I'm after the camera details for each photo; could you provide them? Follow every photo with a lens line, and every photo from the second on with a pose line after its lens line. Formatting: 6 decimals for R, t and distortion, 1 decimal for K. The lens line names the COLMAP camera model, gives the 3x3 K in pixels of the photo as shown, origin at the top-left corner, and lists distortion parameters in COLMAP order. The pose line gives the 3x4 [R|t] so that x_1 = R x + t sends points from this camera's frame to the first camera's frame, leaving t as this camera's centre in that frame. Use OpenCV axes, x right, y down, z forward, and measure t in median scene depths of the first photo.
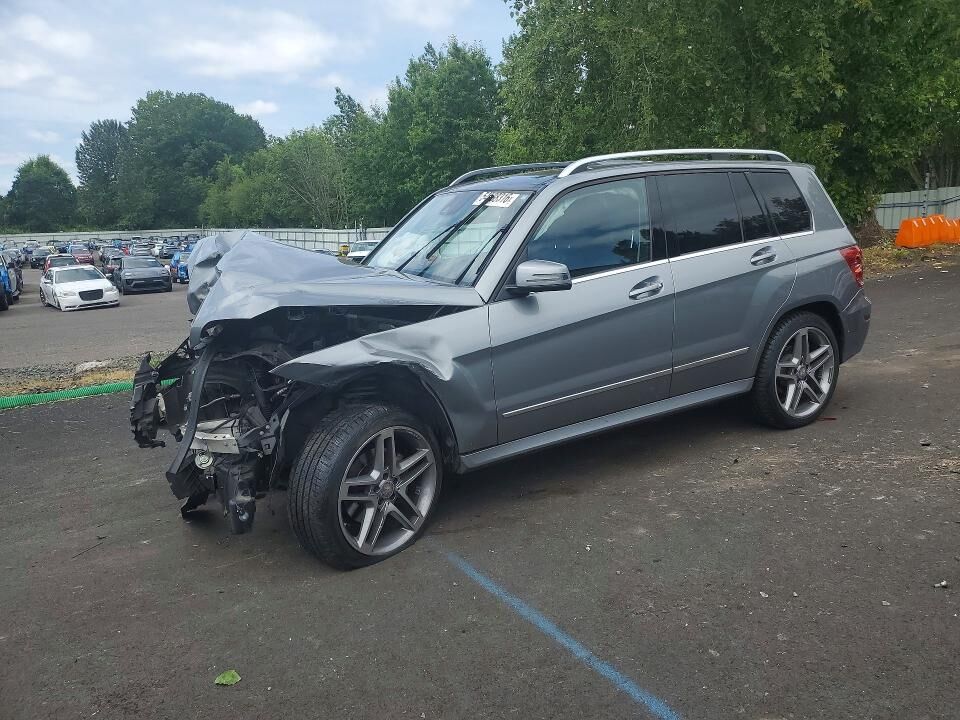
lens RADIAL K [[810.8, 0, 480.0], [0, 810.8, 360.0], [0, 0, 1]] dist [-0.003497, -0.005373]
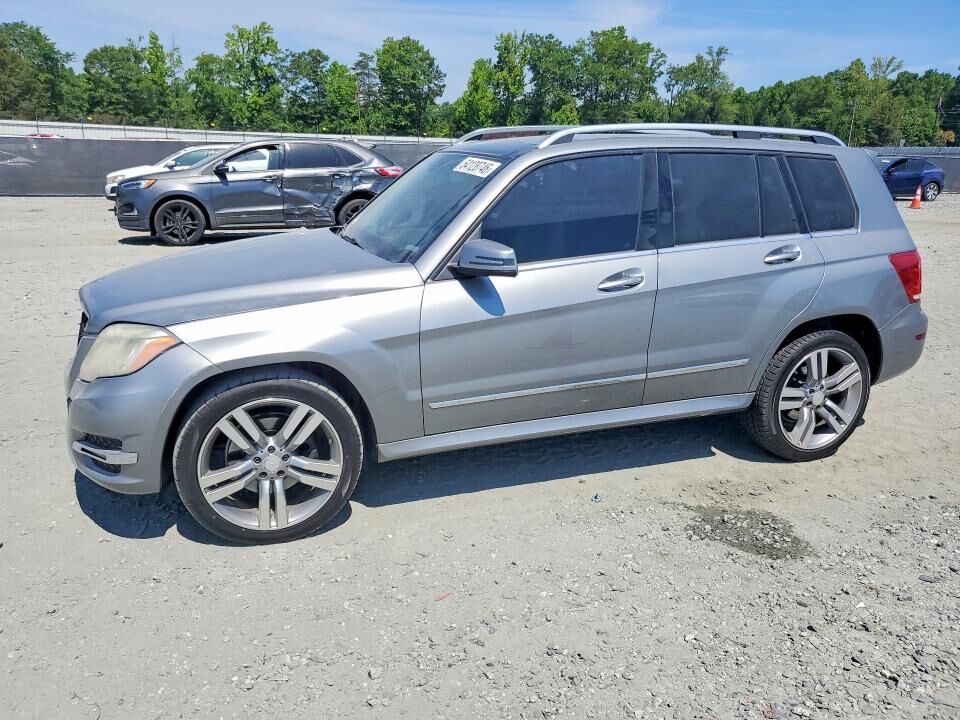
lens RADIAL K [[810.8, 0, 480.0], [0, 810.8, 360.0], [0, 0, 1]] dist [-0.003497, -0.005373]
pose [[0.976505, 0.112396, -0.183862, 0.224449], [-0.101541, 0.992542, 0.067459, -0.047120], [0.190073, -0.047205, 0.980634, 0.100167]]
